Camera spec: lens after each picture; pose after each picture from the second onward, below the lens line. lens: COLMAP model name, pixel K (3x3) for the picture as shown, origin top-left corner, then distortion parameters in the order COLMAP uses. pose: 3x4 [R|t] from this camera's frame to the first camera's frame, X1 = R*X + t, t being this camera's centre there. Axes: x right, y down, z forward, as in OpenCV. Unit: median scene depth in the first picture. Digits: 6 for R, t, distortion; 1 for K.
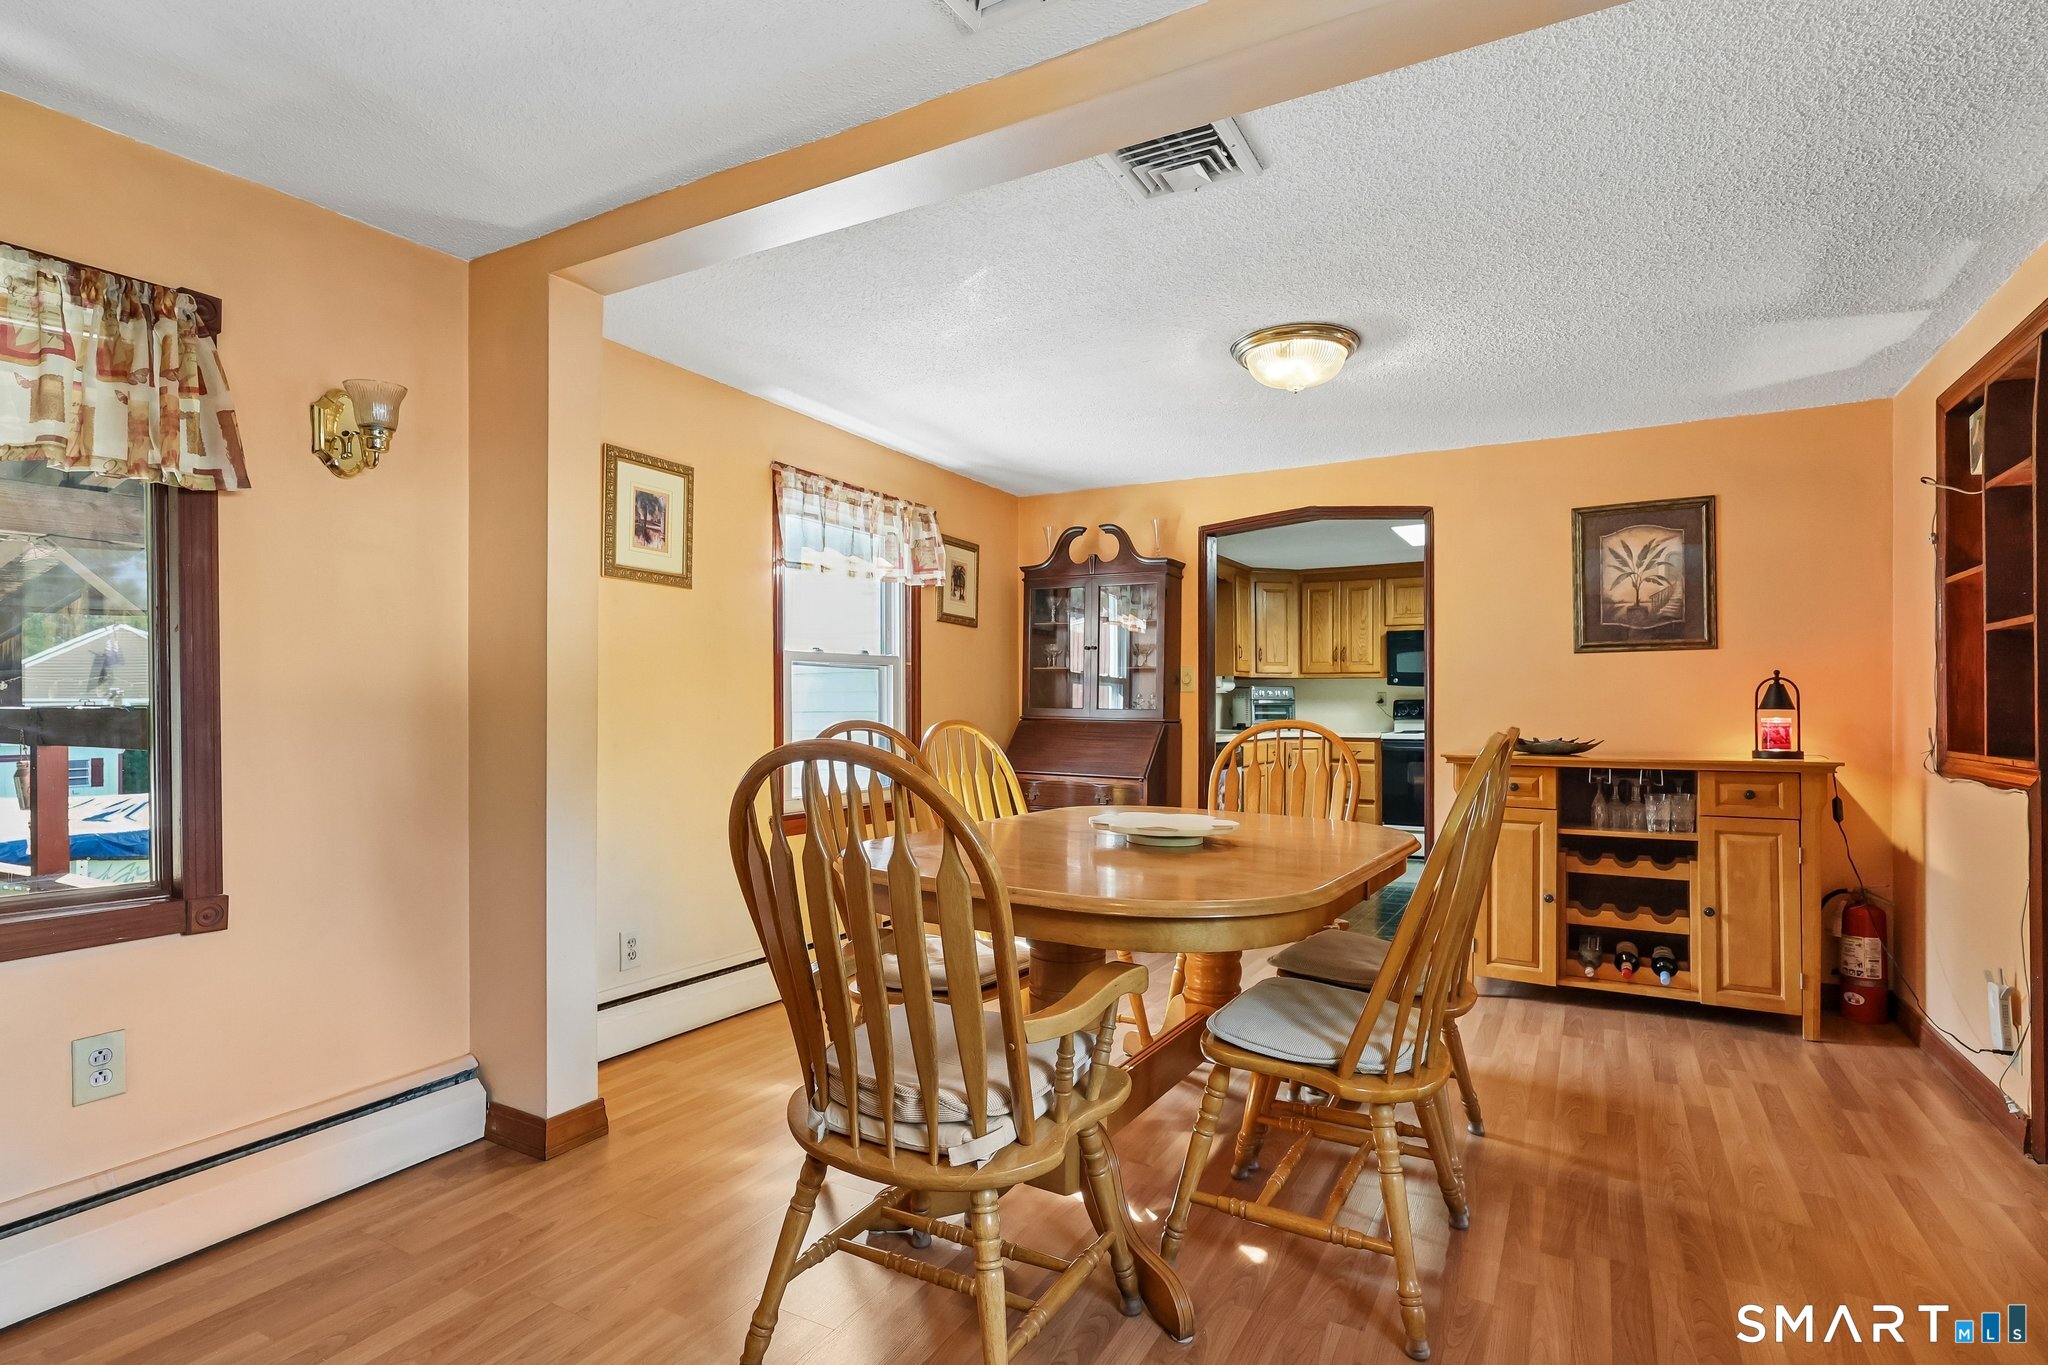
lens RADIAL K [[997.6, 0, 1034.1], [0, 997.6, 699.6], [0, 0, 1]] dist [-0.000253, -0.000014]
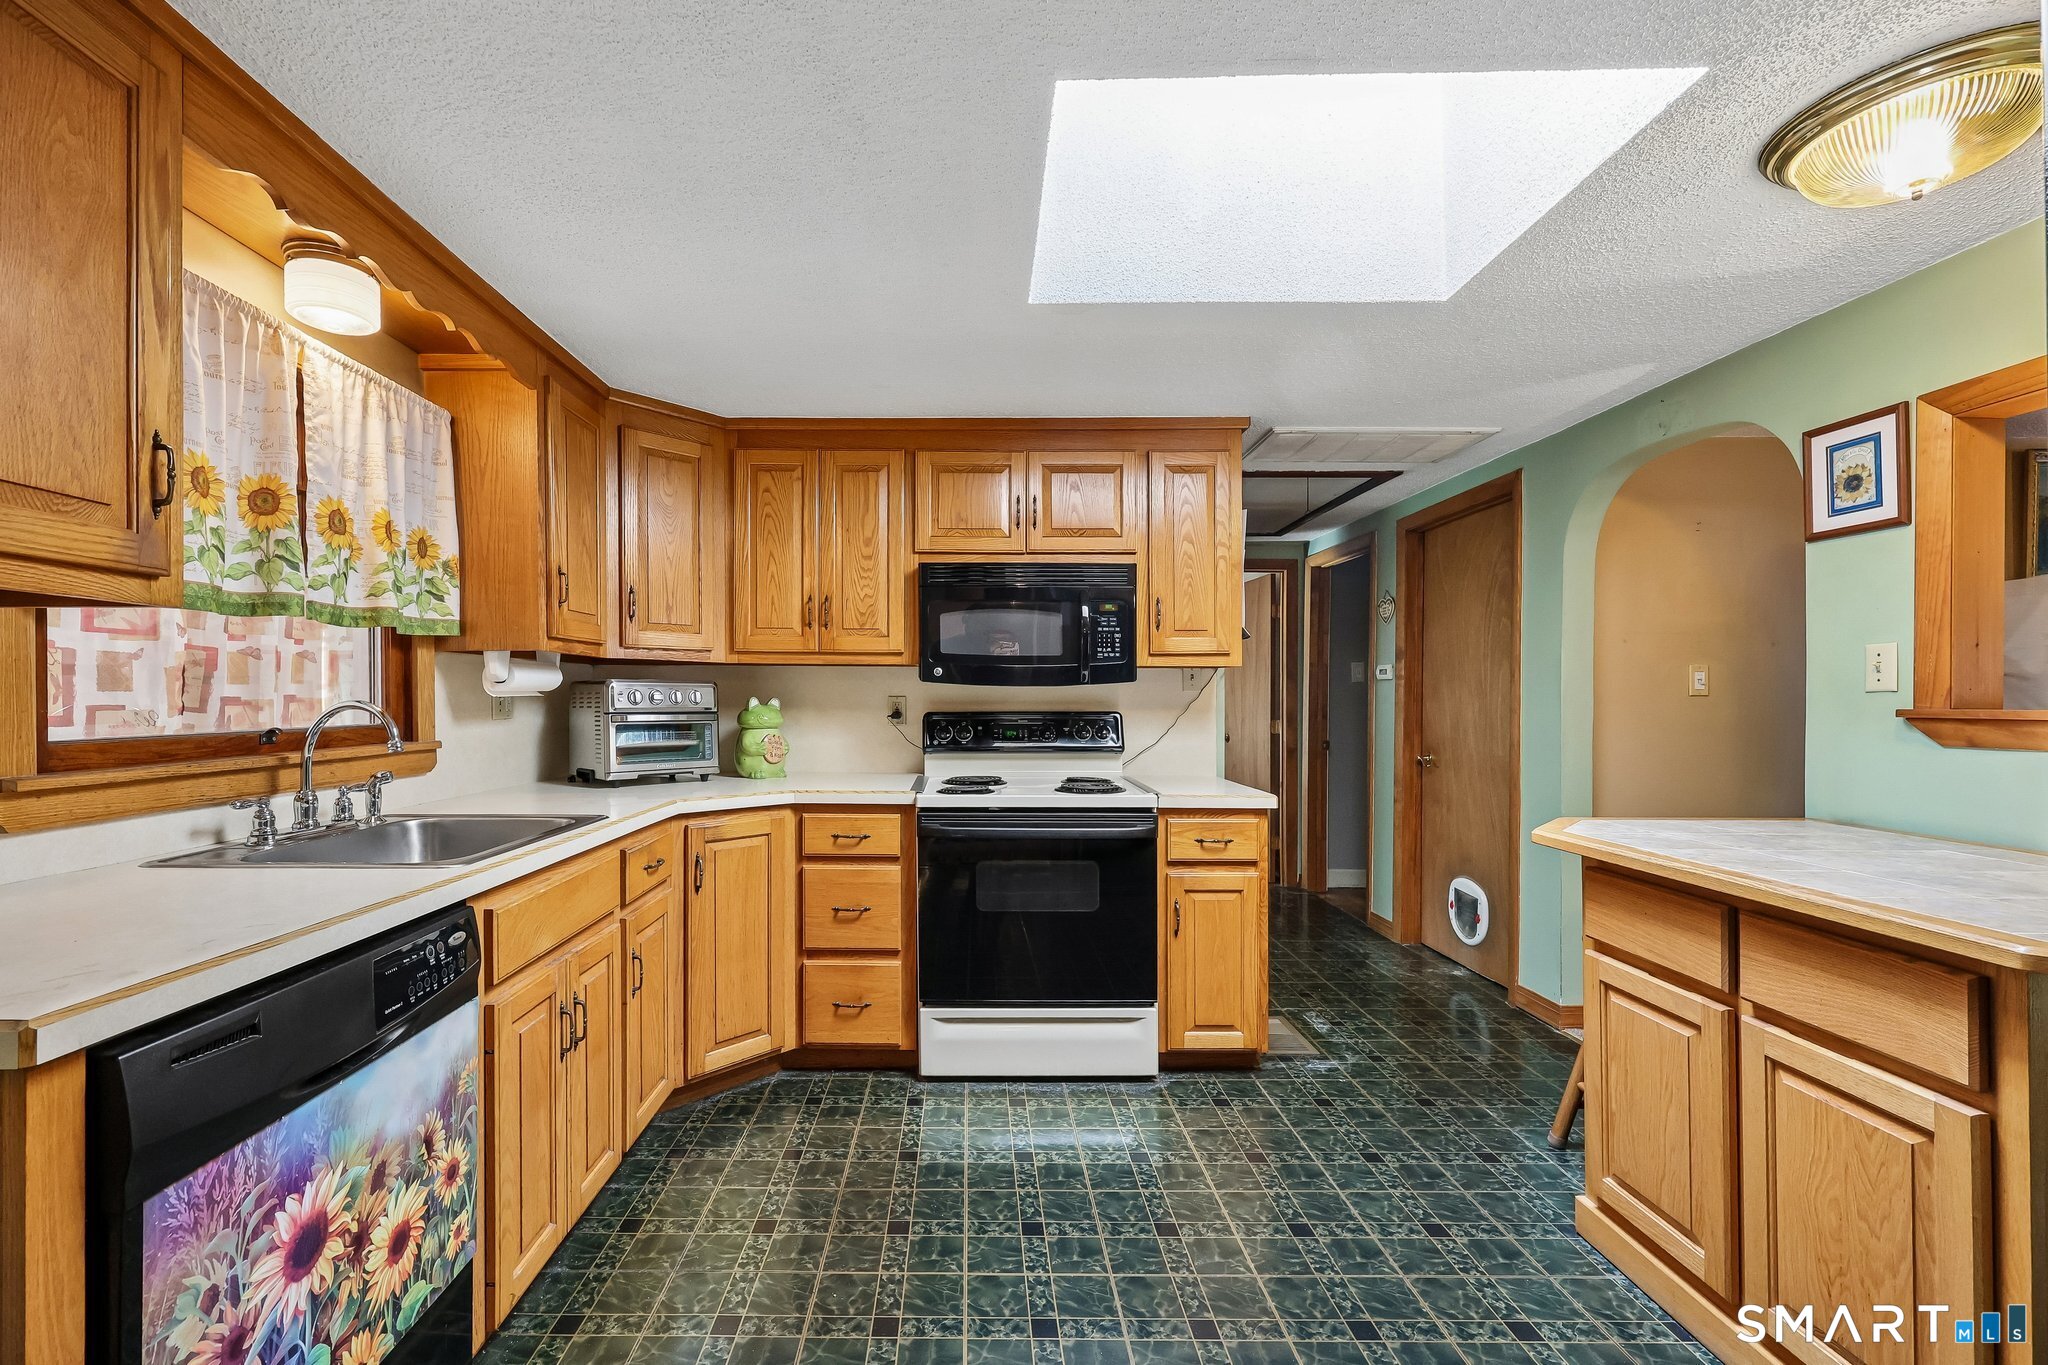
lens RADIAL K [[840.3, 0, 958.6], [0, 840.3, 695.0], [0, 0, 1]] dist [-0.001332, 0.000976]
pose [[0.879332, 0.004194, 0.476191, 0.181754], [-0.003908, 0.999991, -0.001592, -0.007421], [-0.476194, -0.000461, 0.879340, 0.635641]]
